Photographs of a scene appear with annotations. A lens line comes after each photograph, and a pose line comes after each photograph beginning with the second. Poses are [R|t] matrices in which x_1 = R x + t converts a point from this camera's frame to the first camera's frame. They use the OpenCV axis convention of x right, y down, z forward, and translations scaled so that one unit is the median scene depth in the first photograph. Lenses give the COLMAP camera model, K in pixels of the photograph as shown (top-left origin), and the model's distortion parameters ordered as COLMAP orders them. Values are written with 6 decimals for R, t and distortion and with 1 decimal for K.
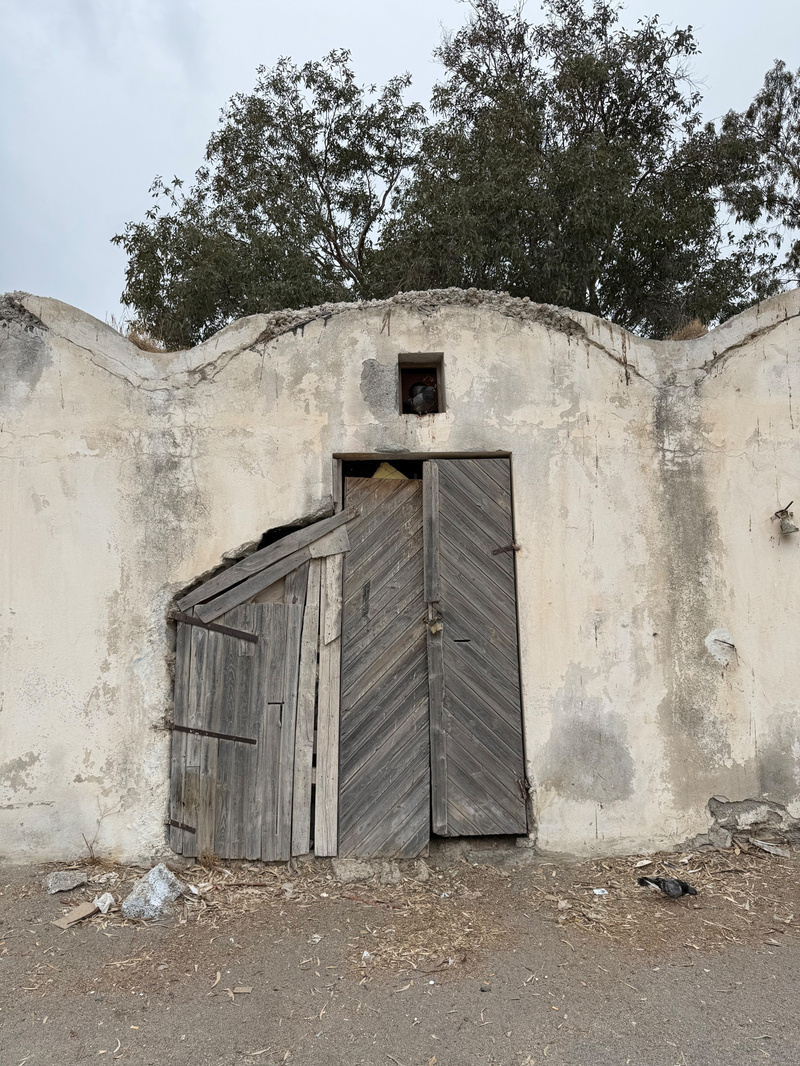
lens RADIAL K [[794.4, 0, 365.2], [0, 794.4, 527.3], [0, 0, 1]] dist [0.134770, -0.221312]
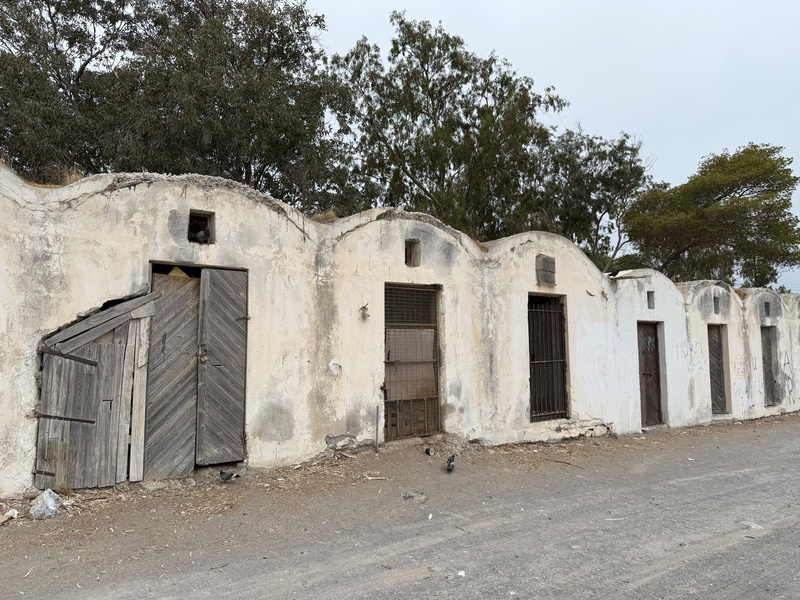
lens RADIAL K [[596.2, 0, 400.0], [0, 596.2, 300.0], [0, 0, 1]] dist [0.134770, -0.221312]
pose [[0.830299, 0.064202, 0.553608, -0.324164], [-0.072362, 0.997353, -0.007136, -0.035209], [-0.552600, -0.034135, 0.832747, -0.442875]]
